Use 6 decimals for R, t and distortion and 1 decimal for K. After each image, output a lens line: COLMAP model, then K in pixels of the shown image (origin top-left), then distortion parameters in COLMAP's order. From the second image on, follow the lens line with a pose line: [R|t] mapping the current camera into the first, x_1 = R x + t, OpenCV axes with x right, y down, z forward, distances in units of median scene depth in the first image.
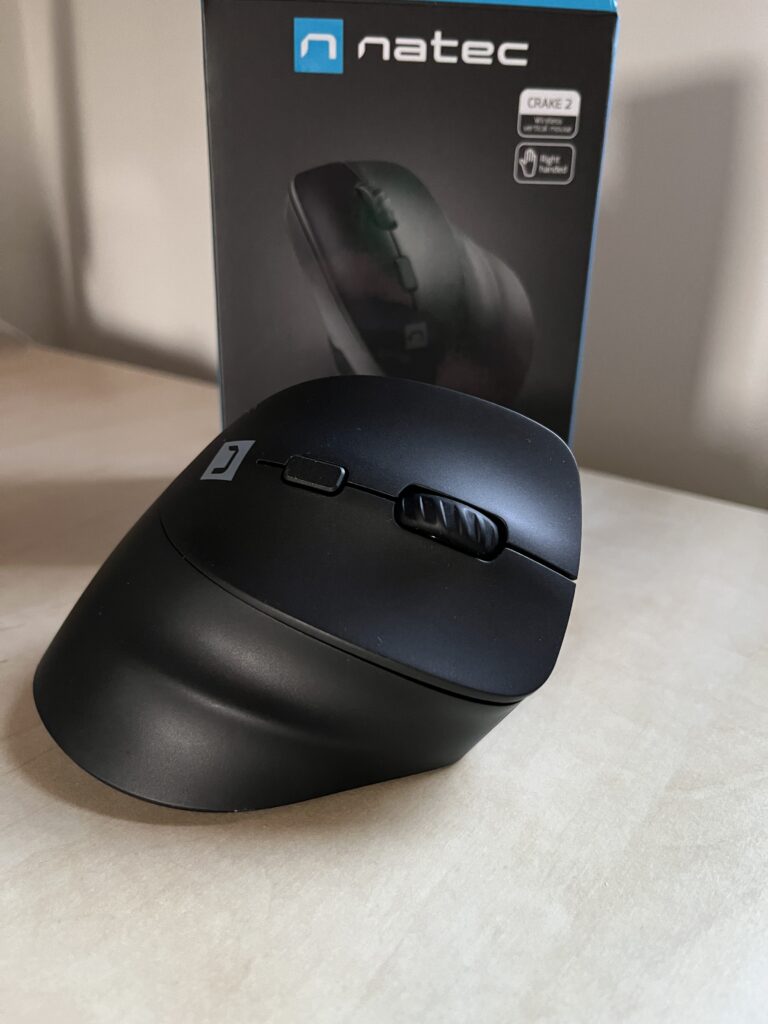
lens RADIAL K [[825.8, 0, 382.2], [0, 825.8, 514.0], [0, 0, 1]] dist [0.040352, -0.098423]
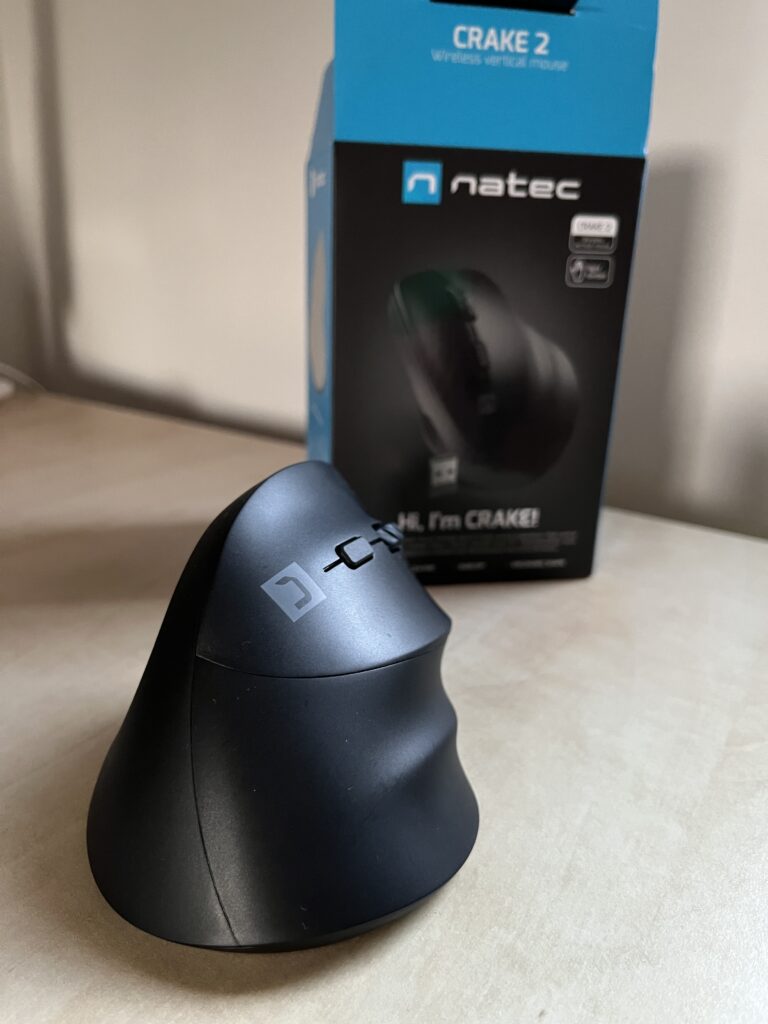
lens RADIAL K [[825.8, 0, 389.2], [0, 825.8, 511.3], [0, 0, 1]] dist [0.040352, -0.098423]
pose [[0.995095, -0.020929, 0.096679, -0.265646], [0.024848, 0.998910, -0.039504, -0.008546], [-0.095747, 0.041712, 0.994531, -0.253180]]
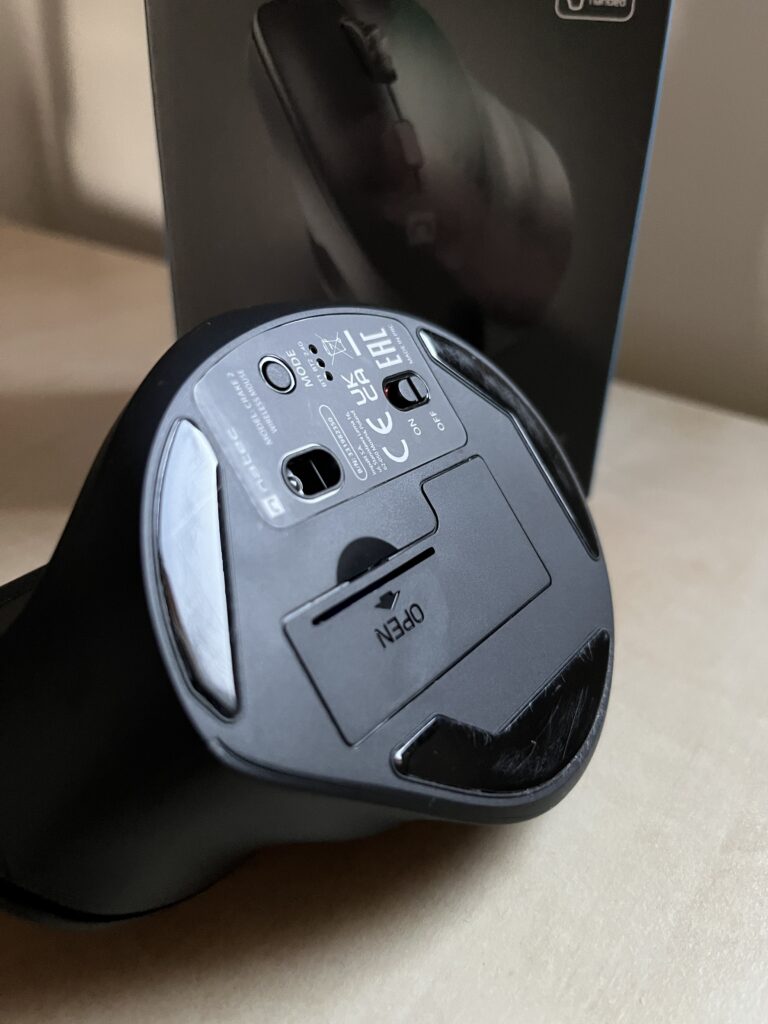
lens RADIAL K [[825.8, 0, 390.7], [0, 825.8, 524.7], [0, 0, 1]] dist [0.040352, -0.098423]
pose [[0.999801, 0.011388, -0.016362, 0.032273], [-0.008716, 0.987878, 0.154986, -0.071551], [0.017928, -0.154812, 0.987781, 0.218703]]
